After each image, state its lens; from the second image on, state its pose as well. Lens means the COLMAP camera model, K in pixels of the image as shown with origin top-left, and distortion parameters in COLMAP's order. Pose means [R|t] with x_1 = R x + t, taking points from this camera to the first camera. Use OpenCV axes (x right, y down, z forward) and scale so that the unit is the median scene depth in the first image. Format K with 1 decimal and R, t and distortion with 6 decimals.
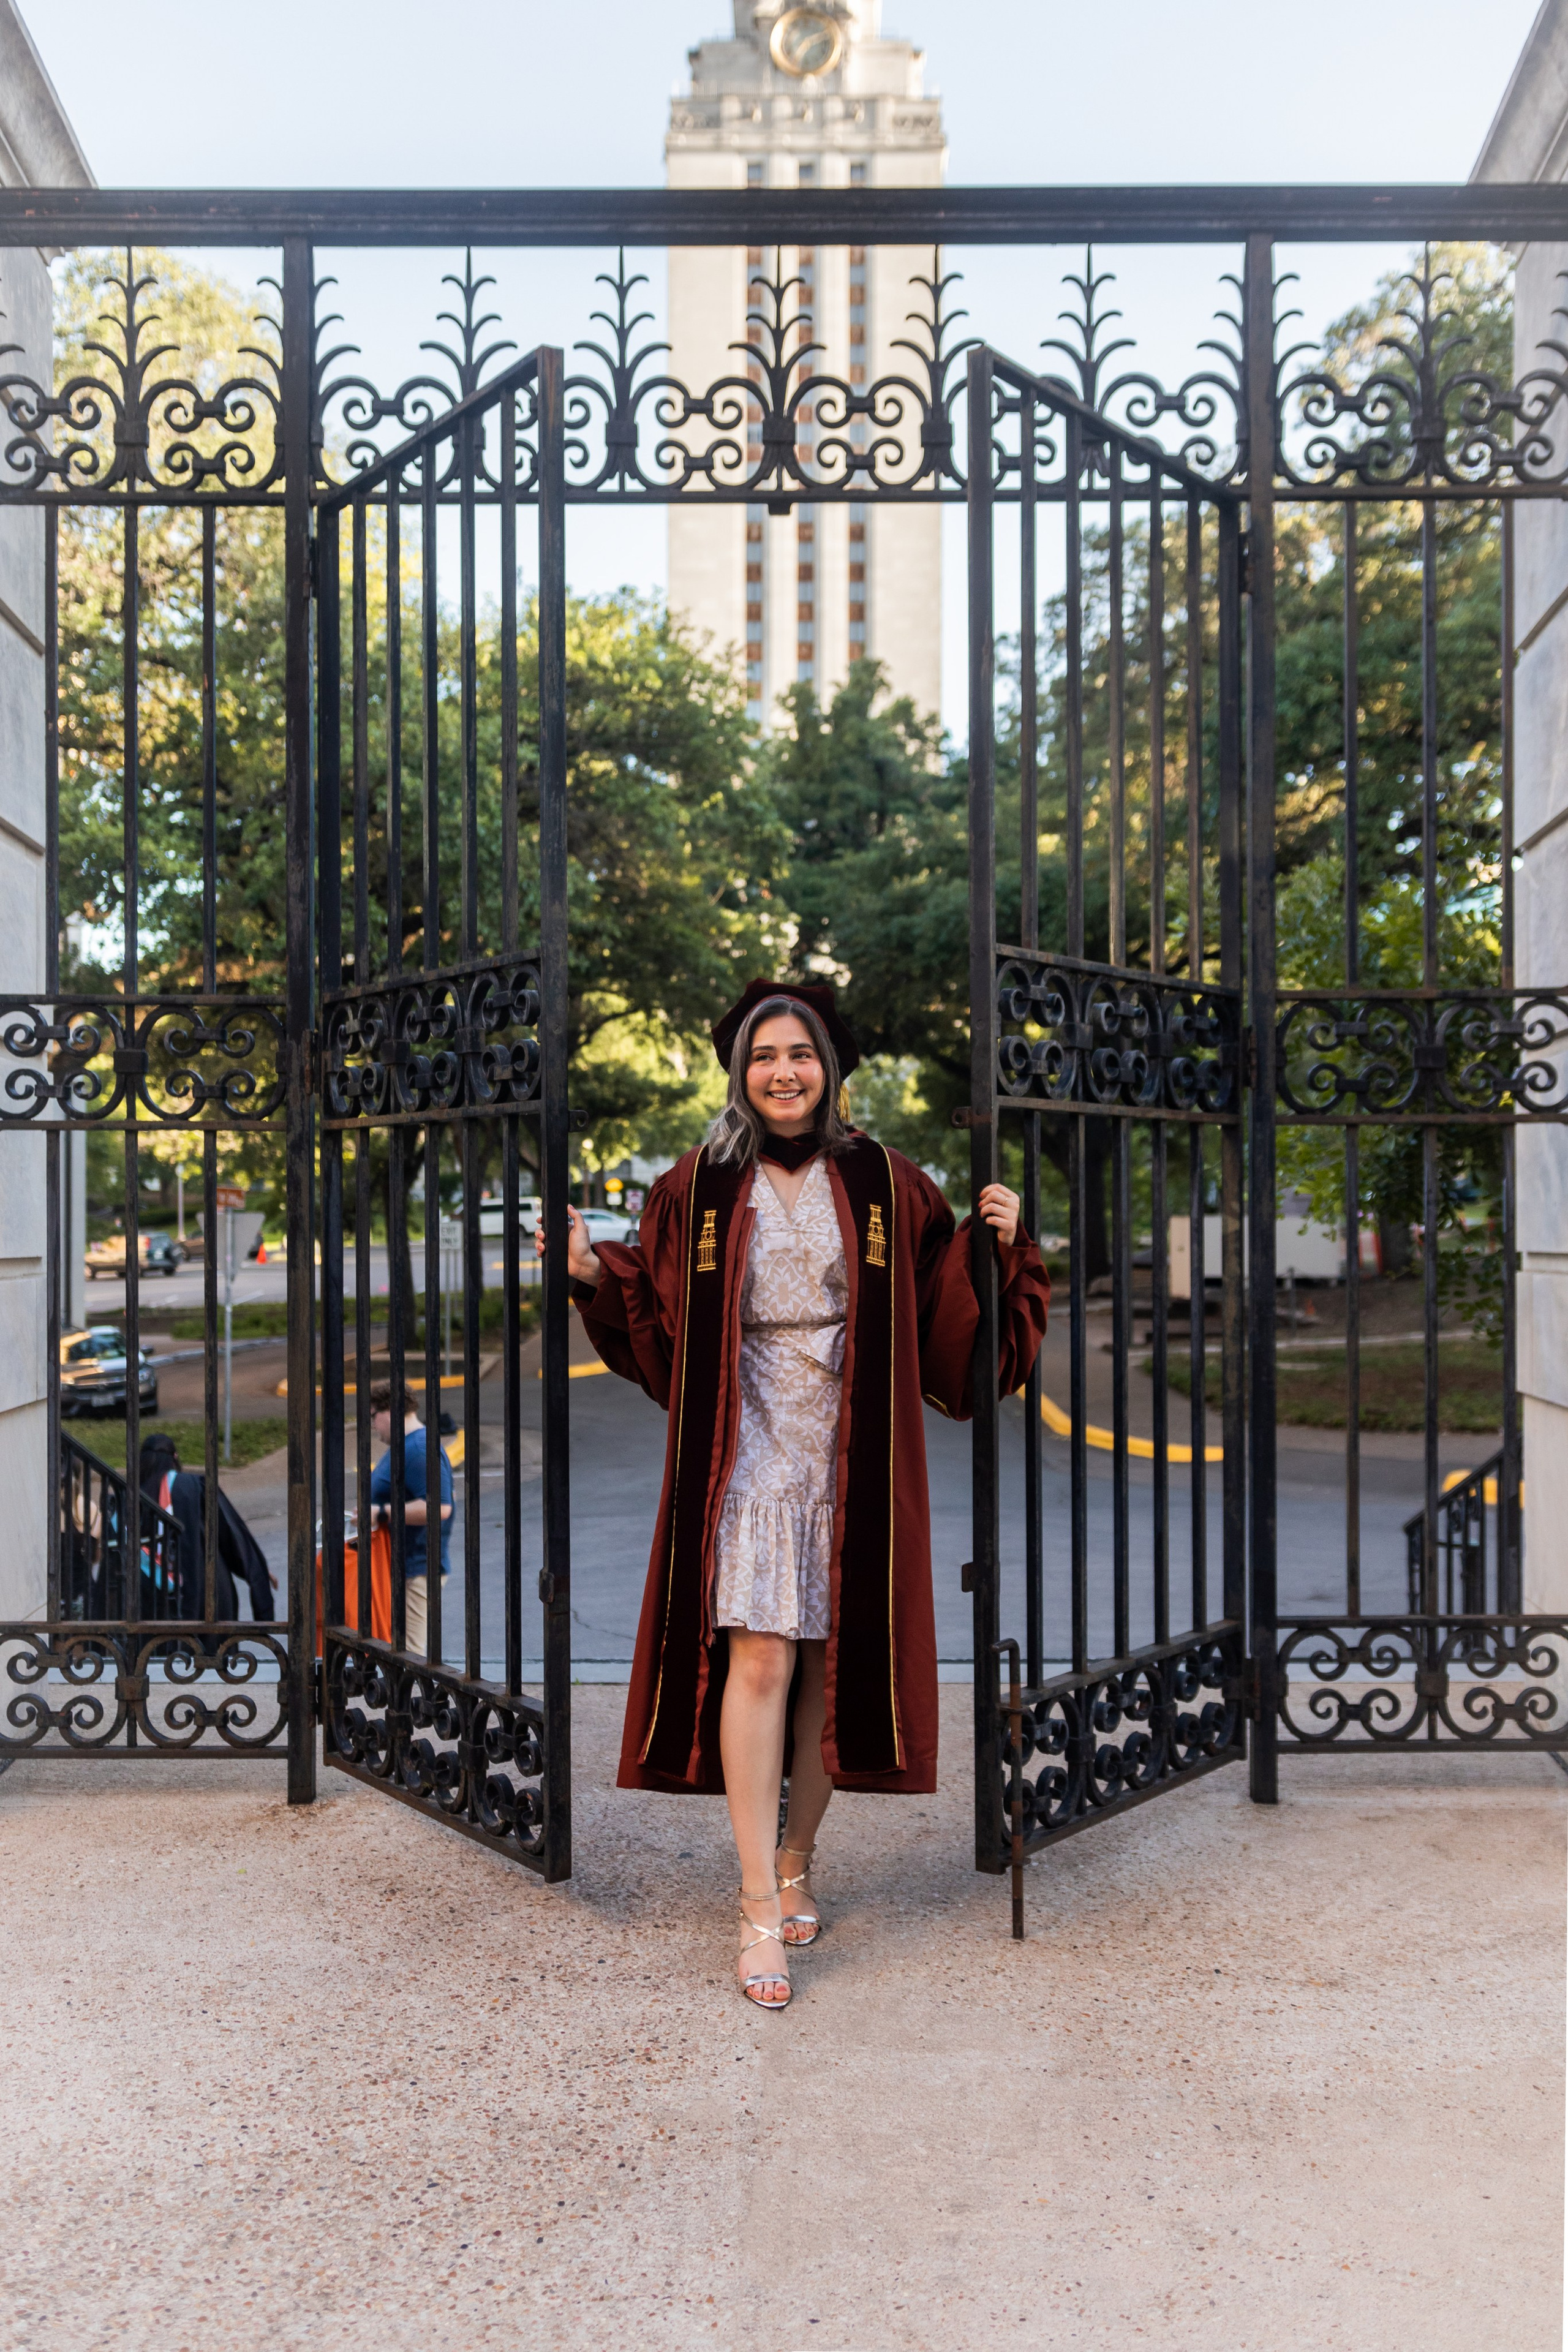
lens RADIAL K [[11521.8, 0, 784.0], [0, 11521.8, 1176.0], [0, 0, 1]] dist [0.043804, 0.995882]
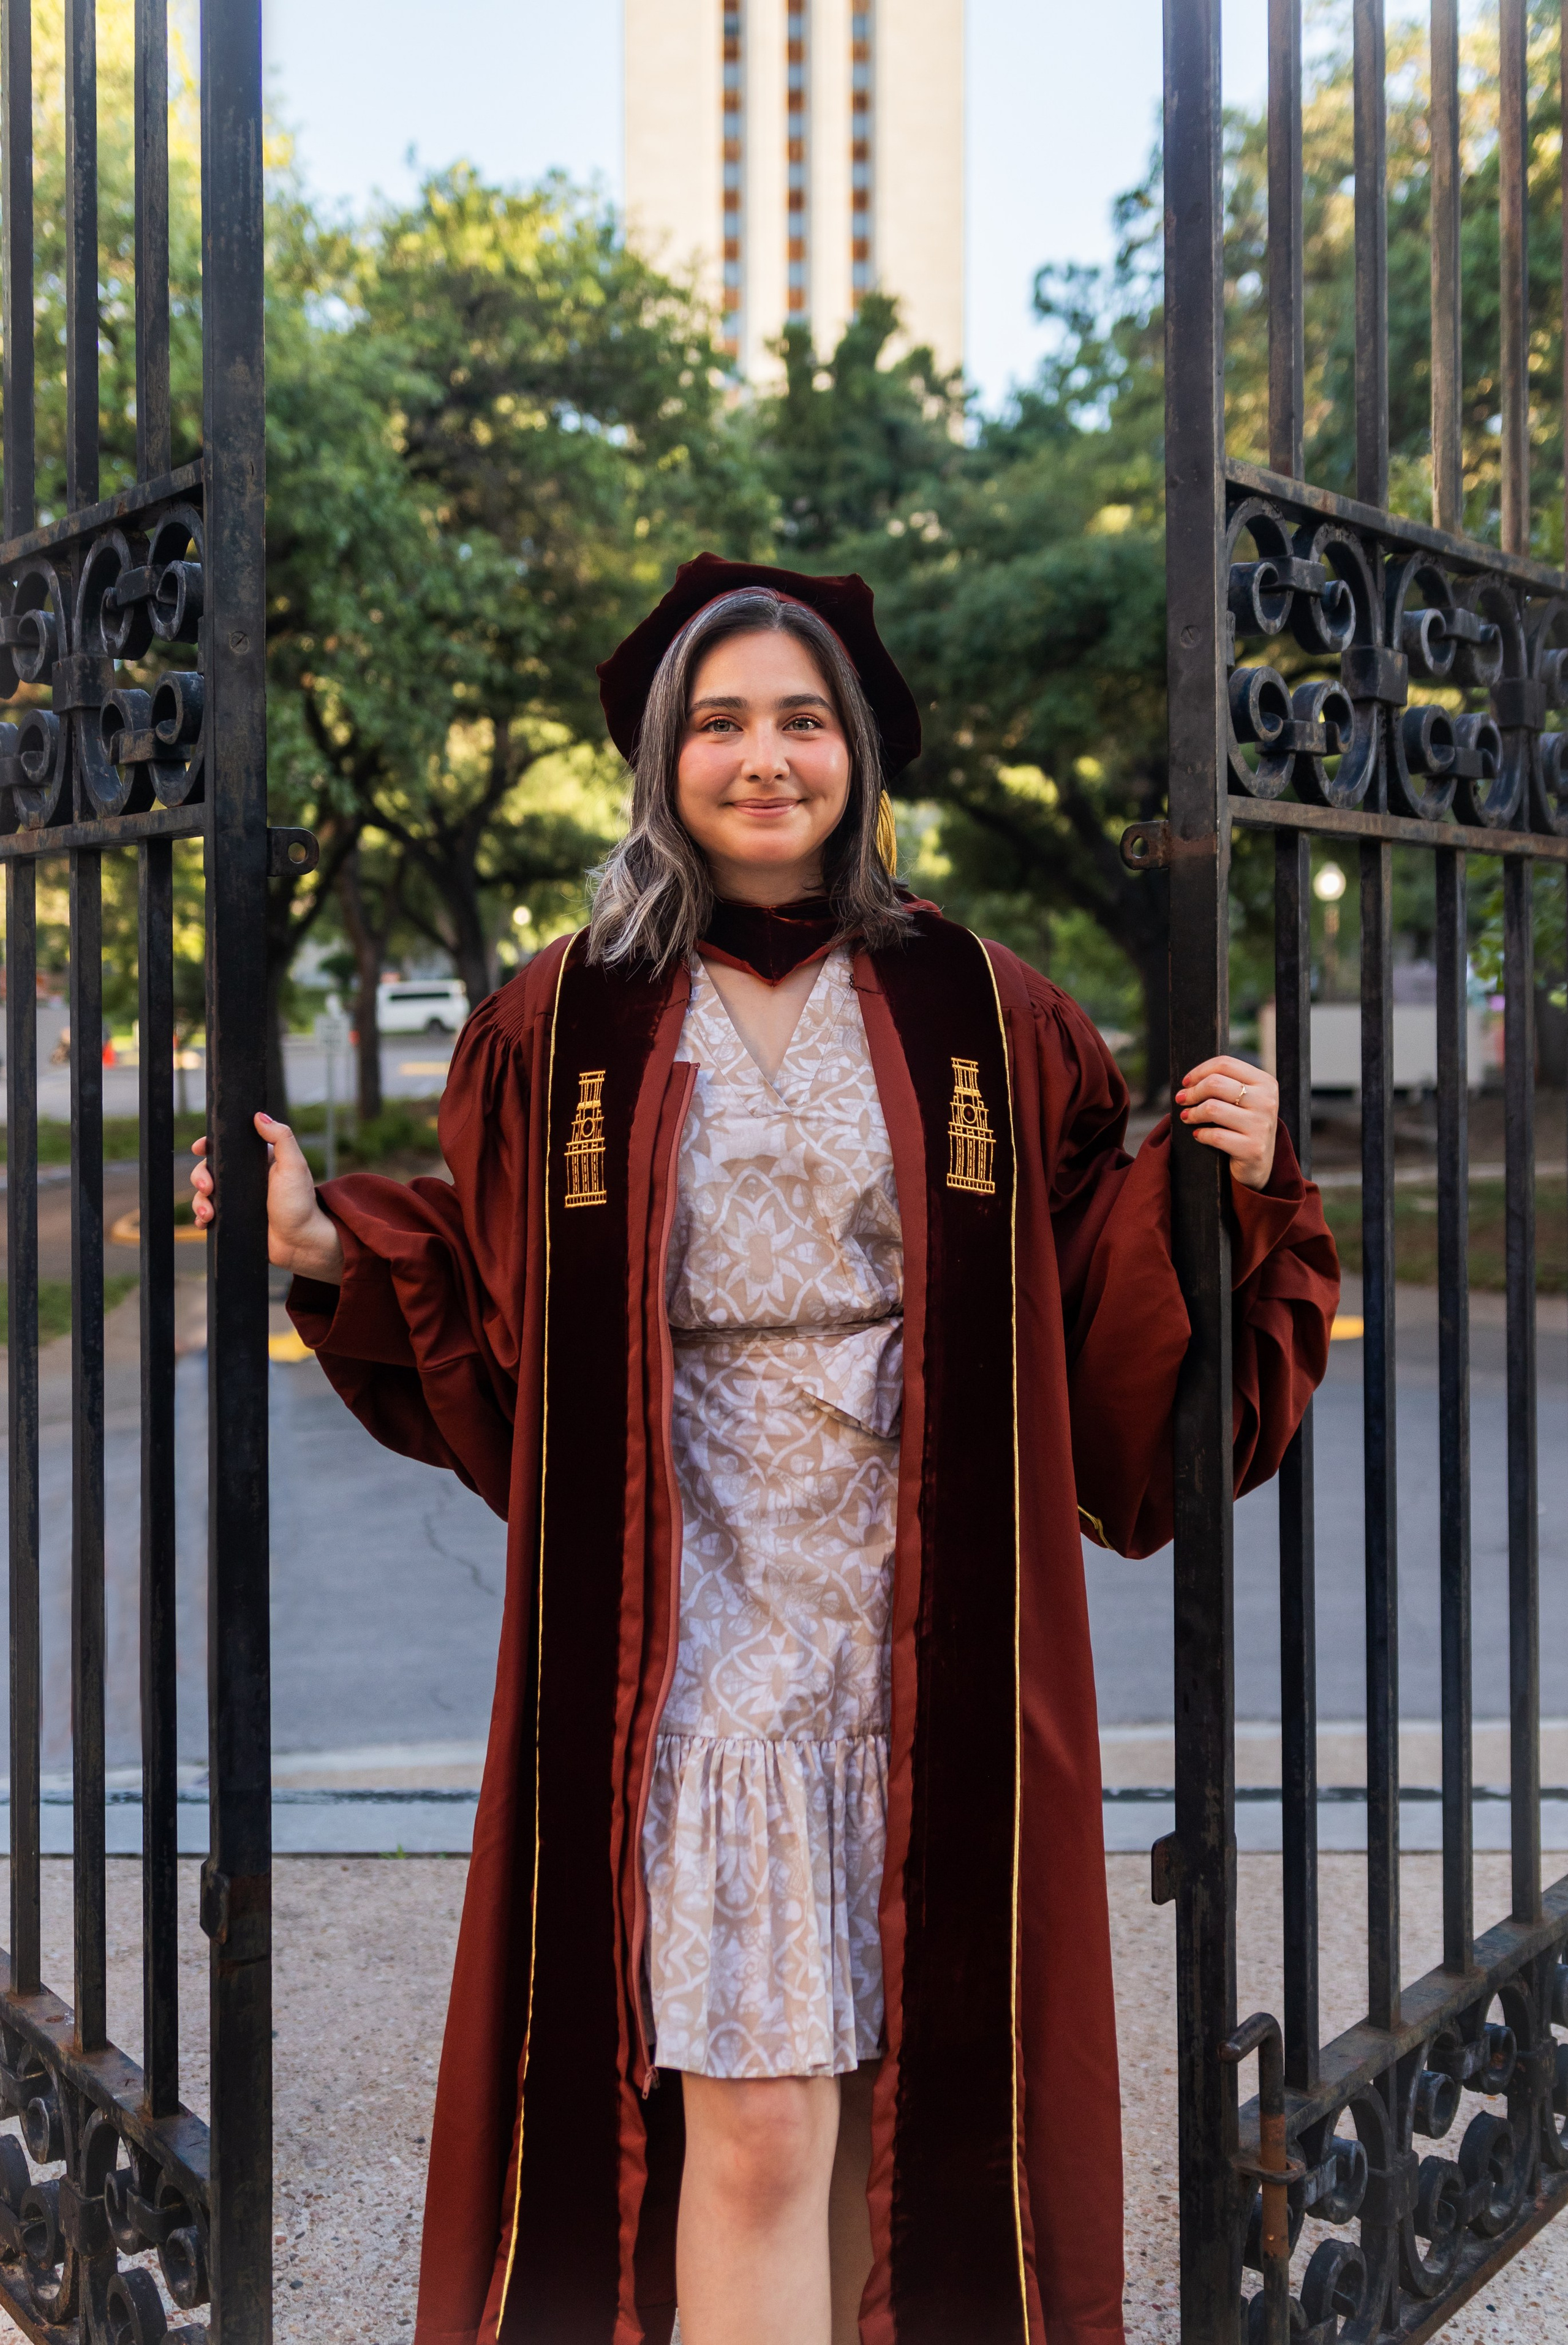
lens RADIAL K [[2630.5, 0, 828.6], [0, 2630.5, 950.7], [0, 0, 1]] dist [0.022267, 0.012389]
pose [[0.999855, -0.001453, 0.016959, 0.001077], [0.001355, 0.999982, 0.005824, -0.001501], [-0.016968, -0.005800, 0.999839, 0.882861]]
